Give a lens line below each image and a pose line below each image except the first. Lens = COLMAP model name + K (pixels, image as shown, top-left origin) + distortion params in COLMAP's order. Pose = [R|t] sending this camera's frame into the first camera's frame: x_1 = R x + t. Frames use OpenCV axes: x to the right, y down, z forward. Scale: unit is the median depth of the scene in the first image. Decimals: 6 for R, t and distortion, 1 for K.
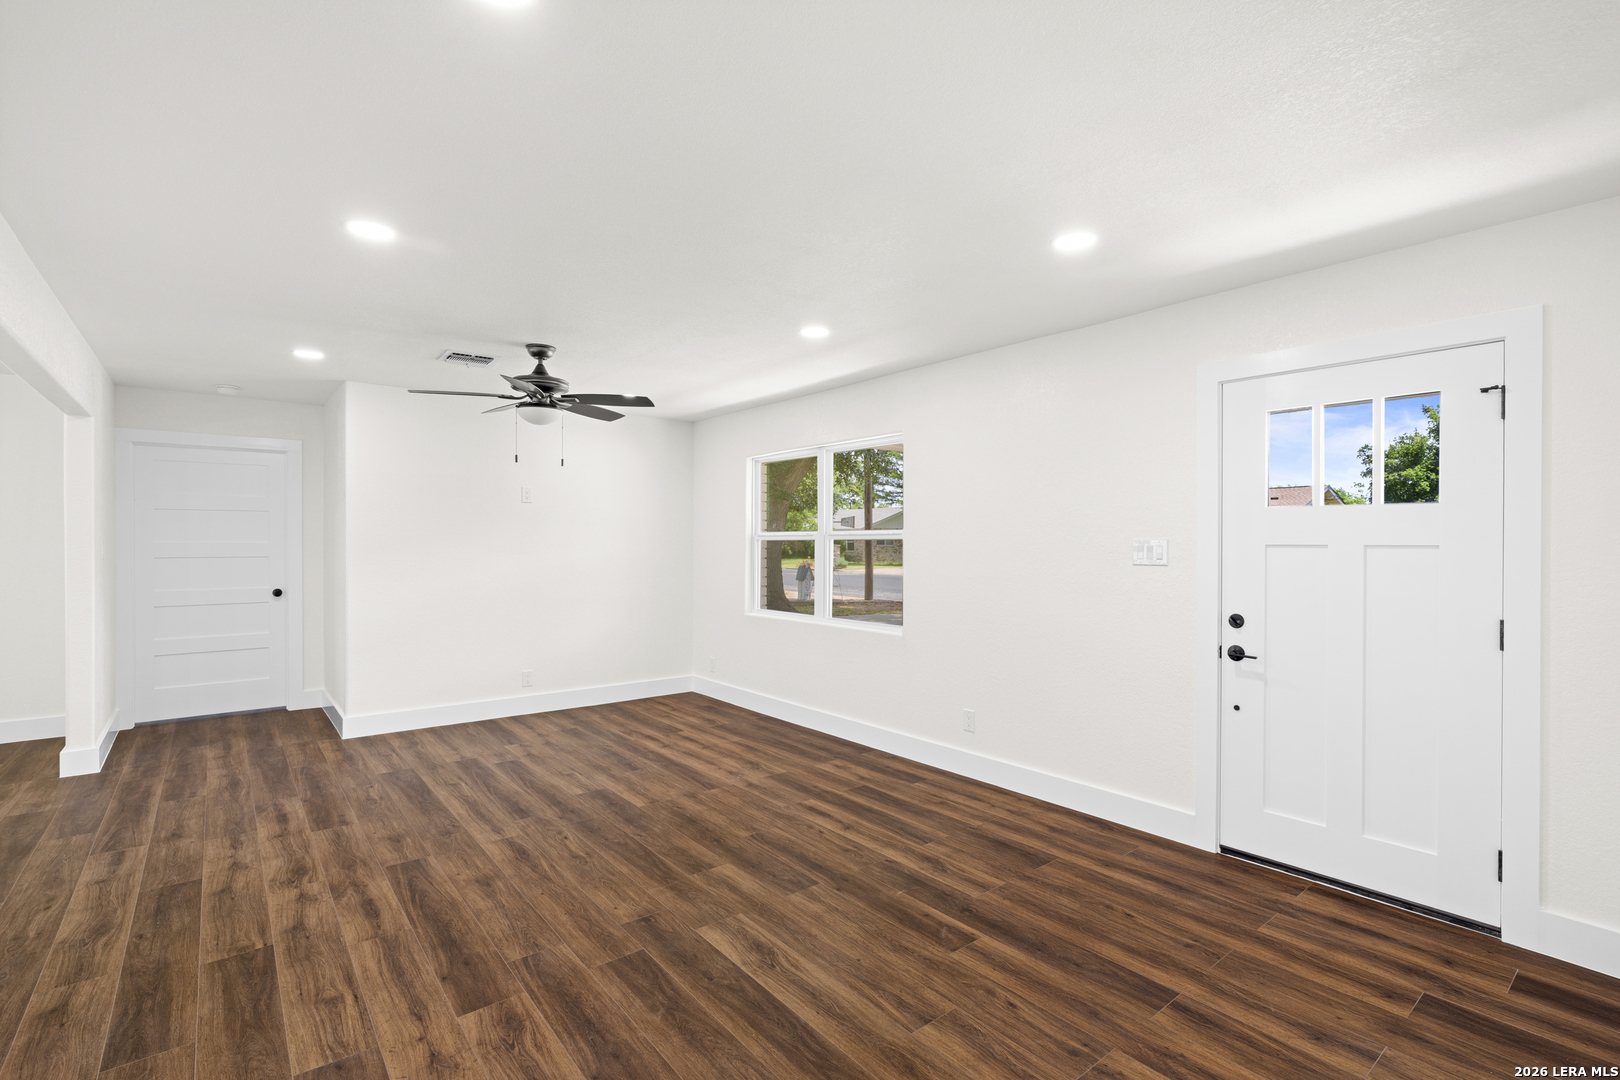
lens RADIAL K [[736.7, 0, 806.3], [0, 736.7, 537.6], [0, 0, 1]] dist [-0.005907, 0.001061]
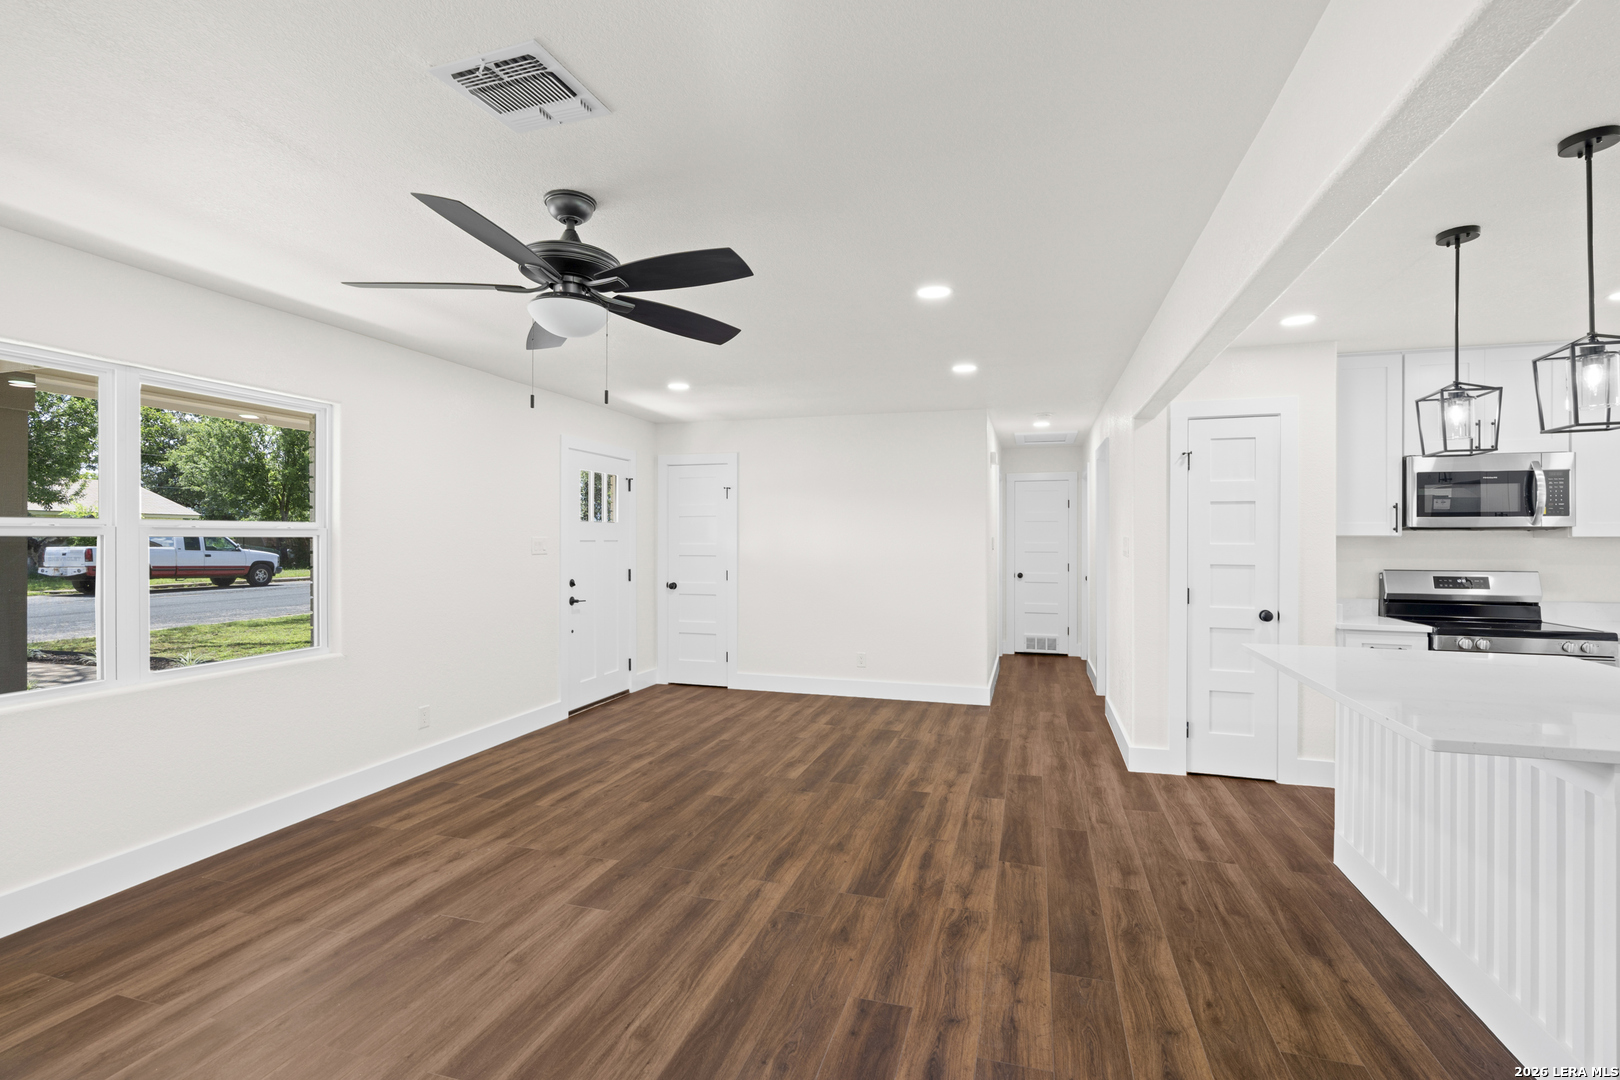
lens RADIAL K [[736.7, 0, 815.1], [0, 736.7, 538.8], [0, 0, 1]] dist [-0.005907, 0.001061]
pose [[-0.569808, -0.003349, 0.821771, -1.104449], [-0.008889, 0.999958, -0.002089, 0.003423], [-0.821730, -0.008495, -0.569814, 1.382984]]
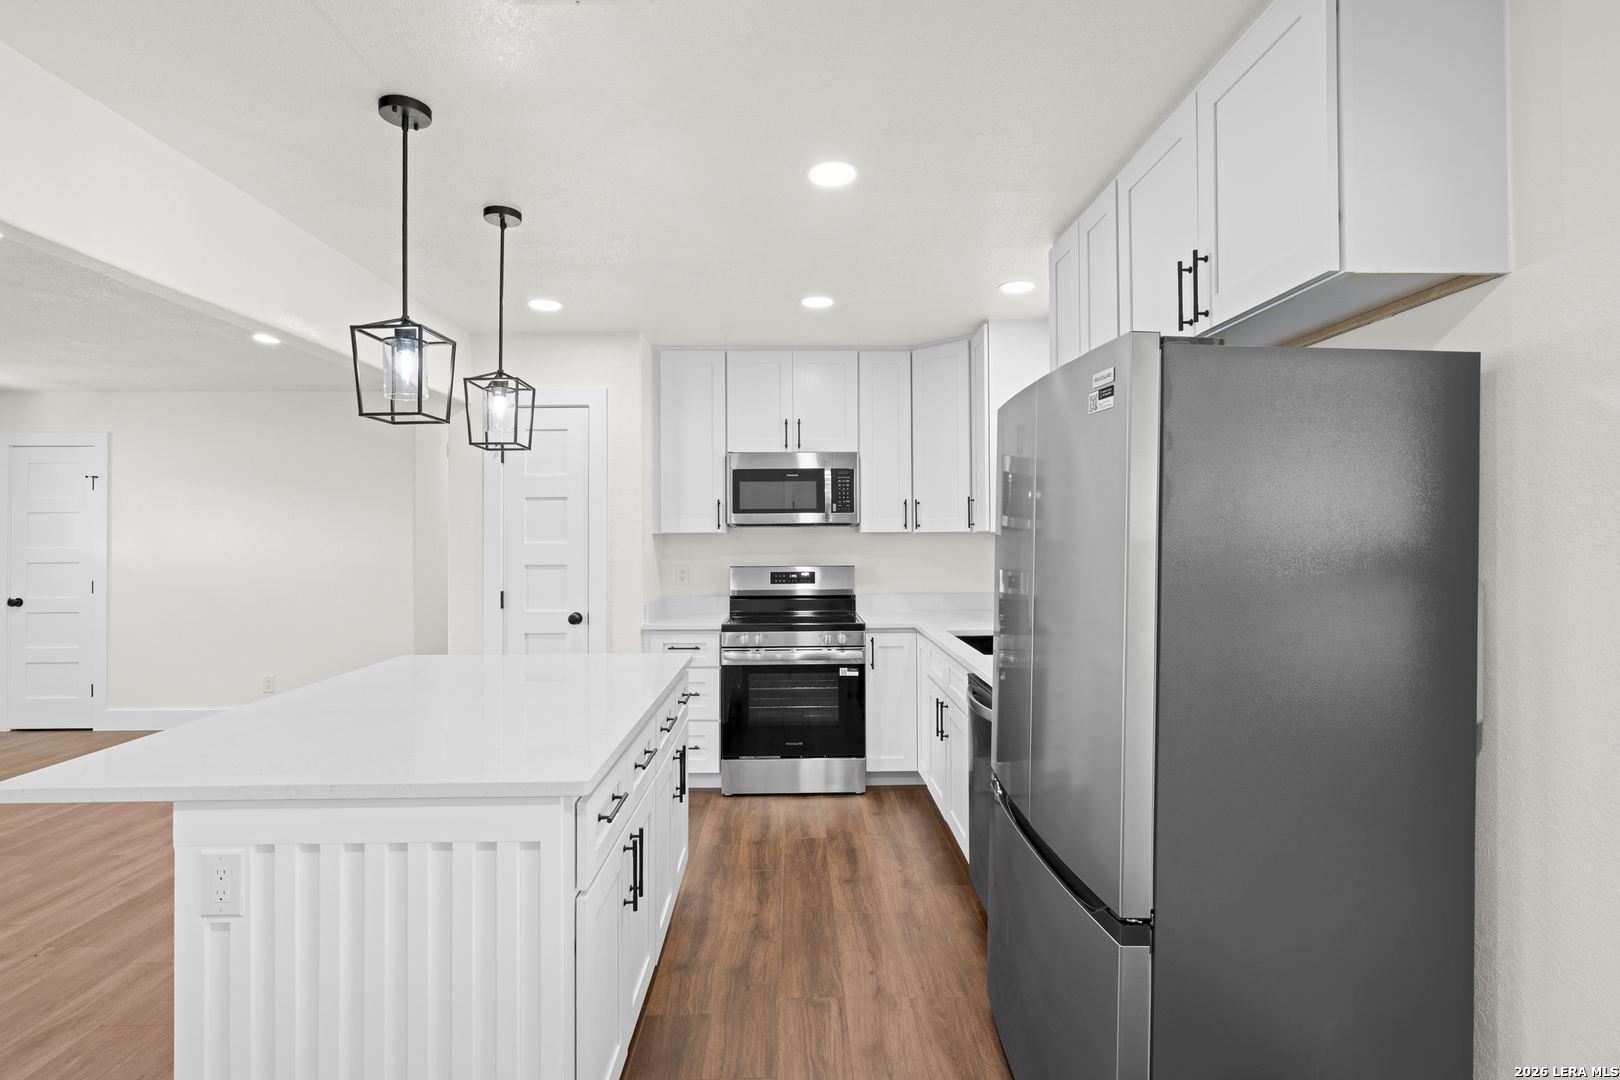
lens RADIAL K [[783.1, 0, 806.2], [0, 783.1, 534.0], [0, 0, 1]] dist [0.005393, -0.001019]
pose [[-0.786153, 0.004635, 0.618014, -1.546190], [0.001142, 0.999981, -0.006047, -0.002422], [-0.618030, -0.004048, -0.786144, 0.837889]]
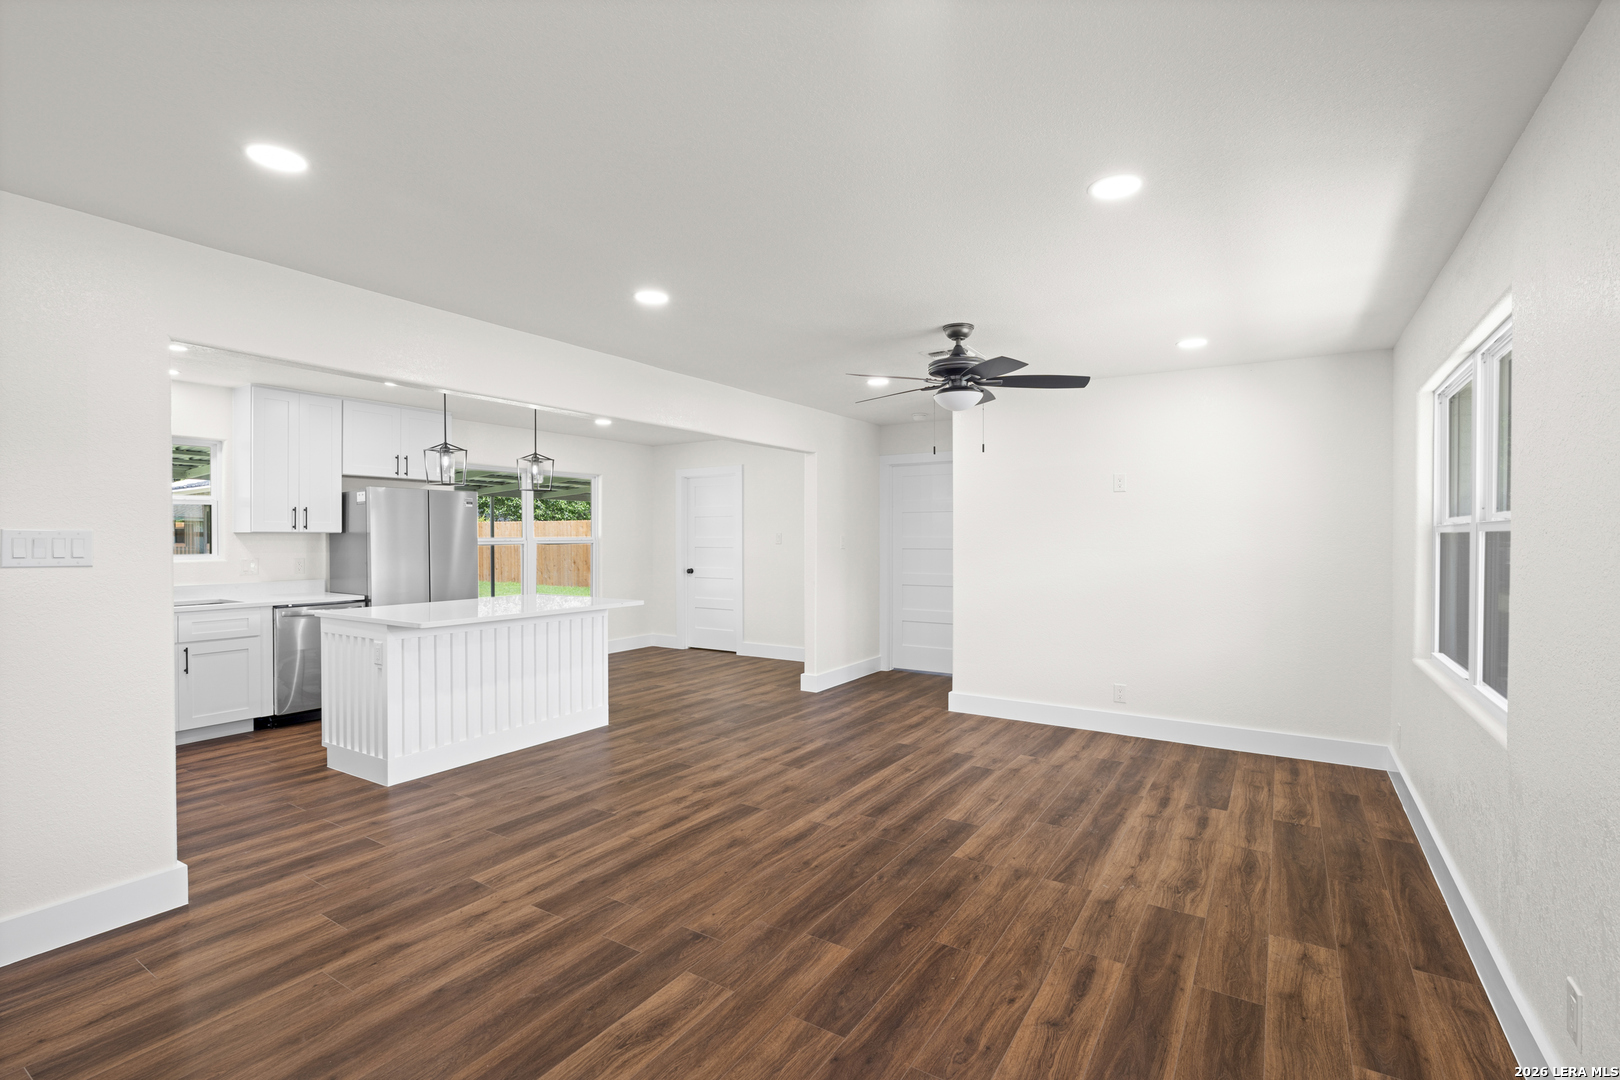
lens RADIAL K [[736.7, 0, 819.9], [0, 736.7, 546.1], [0, 0, 1]] dist [-0.005907, 0.001061]
pose [[0.328169, 0.010569, -0.944560, 0.540625], [0.007526, 0.999876, 0.013803, 0.003387], [0.944589, -0.011639, 0.328049, 0.631207]]
